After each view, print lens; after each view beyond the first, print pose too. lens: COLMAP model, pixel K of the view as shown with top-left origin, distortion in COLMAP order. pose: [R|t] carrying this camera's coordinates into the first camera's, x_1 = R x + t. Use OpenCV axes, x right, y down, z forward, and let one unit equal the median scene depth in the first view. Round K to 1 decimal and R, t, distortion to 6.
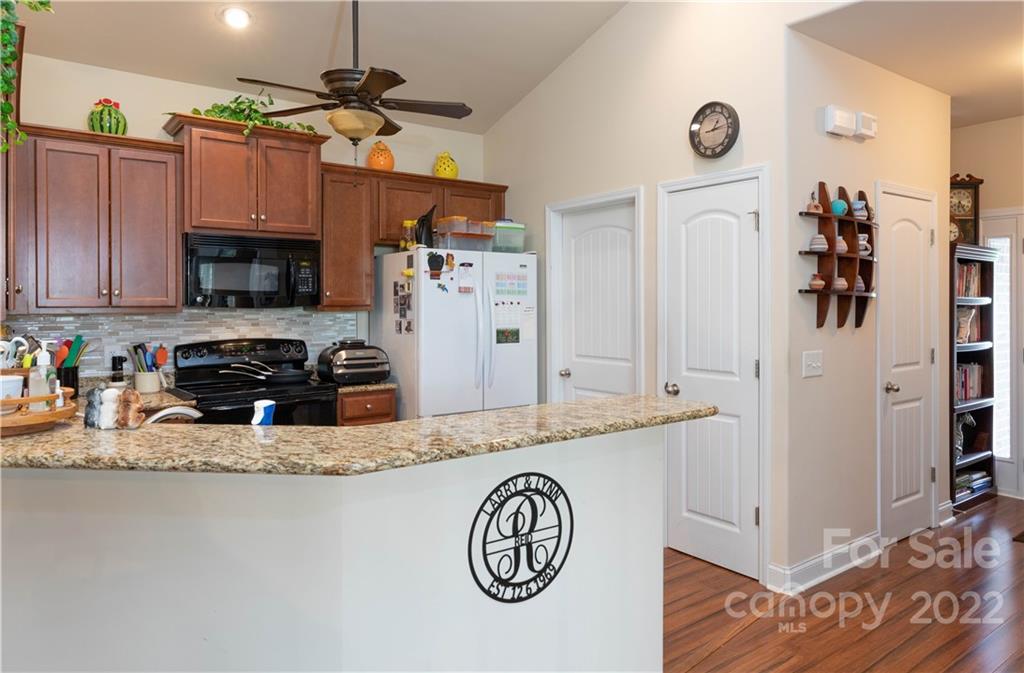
lens RADIAL K [[681.4, 0, 513.4], [0, 681.4, 325.5], [0, 0, 1]] dist [0.004177, 0.000404]
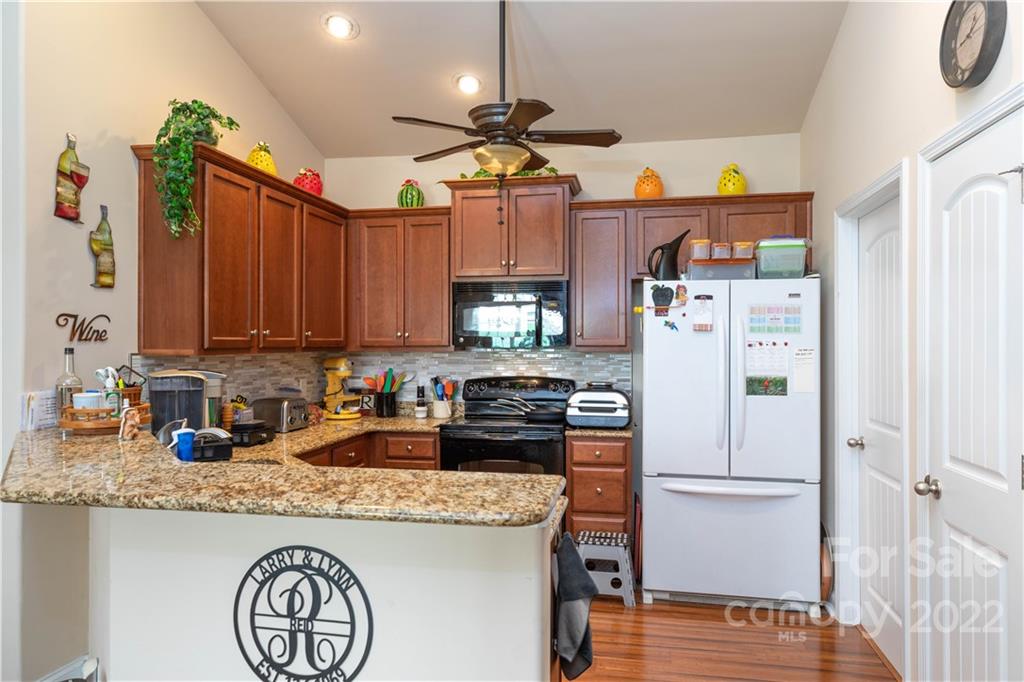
lens RADIAL K [[656.7, 0, 512.9], [0, 656.7, 345.5], [0, 0, 1]] dist [0.006082, 0.002522]
pose [[0.672083, 0.005022, -0.740459, 0.428724], [-0.025127, 0.999556, -0.016028, -0.014001], [0.740049, 0.029377, 0.671911, 0.343313]]
